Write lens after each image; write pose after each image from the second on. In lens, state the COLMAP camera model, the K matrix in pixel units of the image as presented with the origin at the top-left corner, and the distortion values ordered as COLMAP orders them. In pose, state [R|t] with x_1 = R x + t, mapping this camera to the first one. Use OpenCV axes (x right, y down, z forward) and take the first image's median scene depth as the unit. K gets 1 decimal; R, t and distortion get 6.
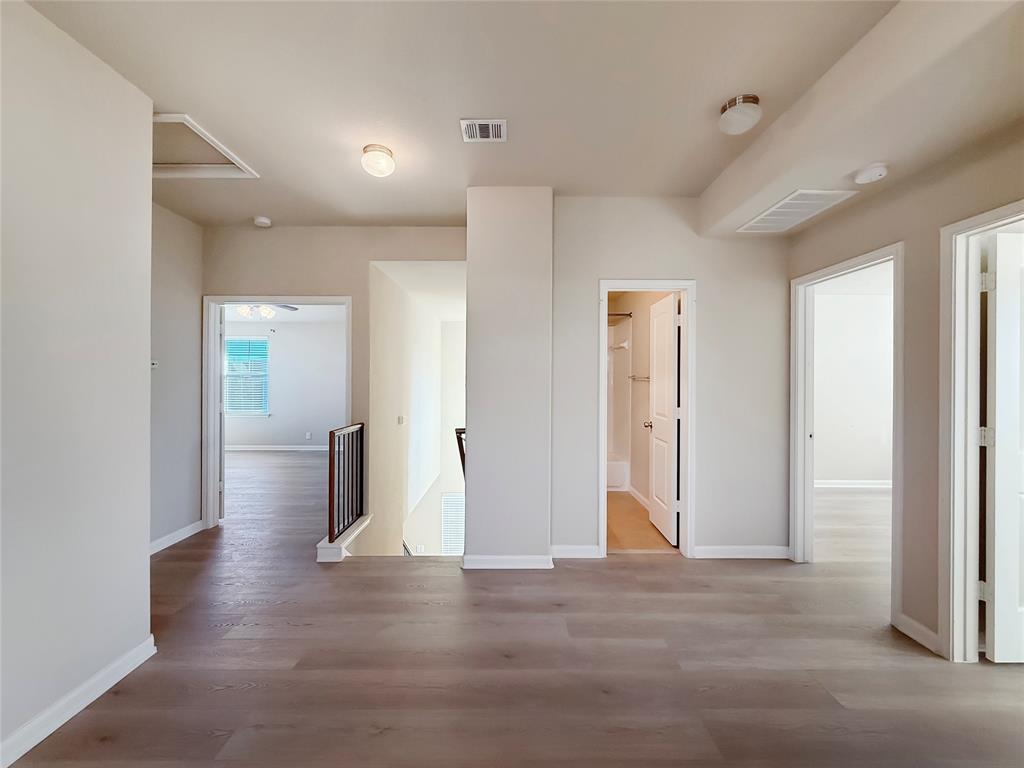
lens RADIAL K [[414.5, 0, 503.7], [0, 414.5, 379.1], [0, 0, 1]] dist [0.000622, -0.001439]
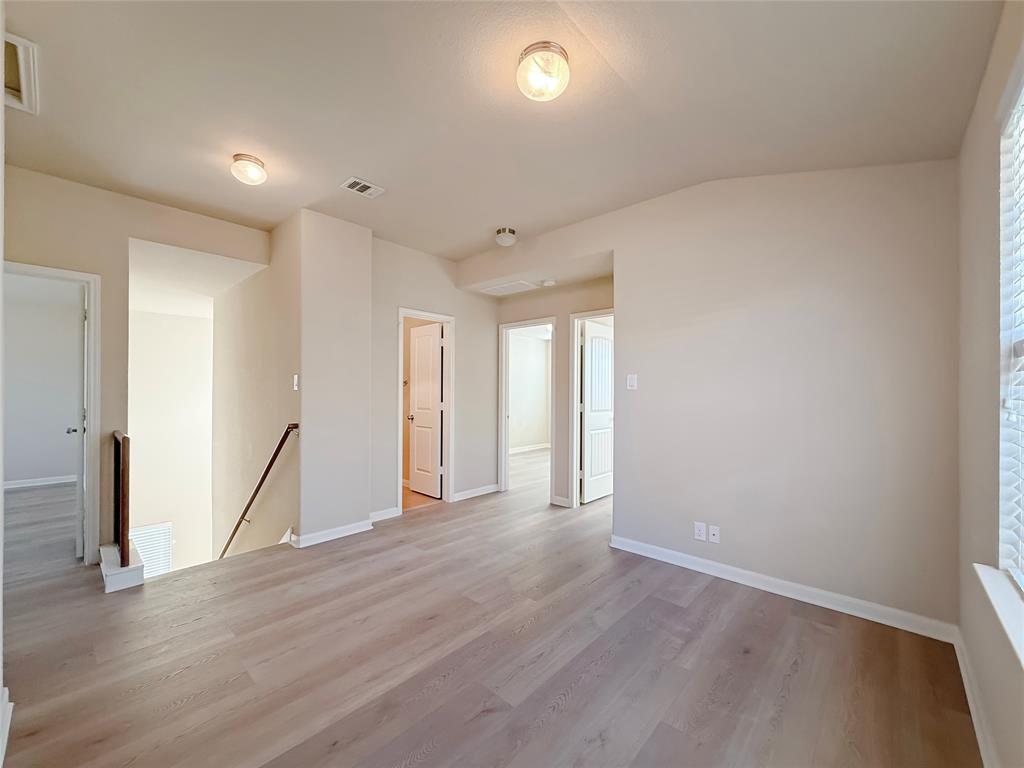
lens RADIAL K [[414.5, 0, 521.4], [0, 414.5, 390.2], [0, 0, 1]] dist [0.000622, -0.001439]
pose [[0.659344, 0.001163, 0.751840, -0.544708], [-0.001515, 0.999999, -0.000218, 0.029287], [-0.751840, -0.000996, 0.659345, -0.186227]]
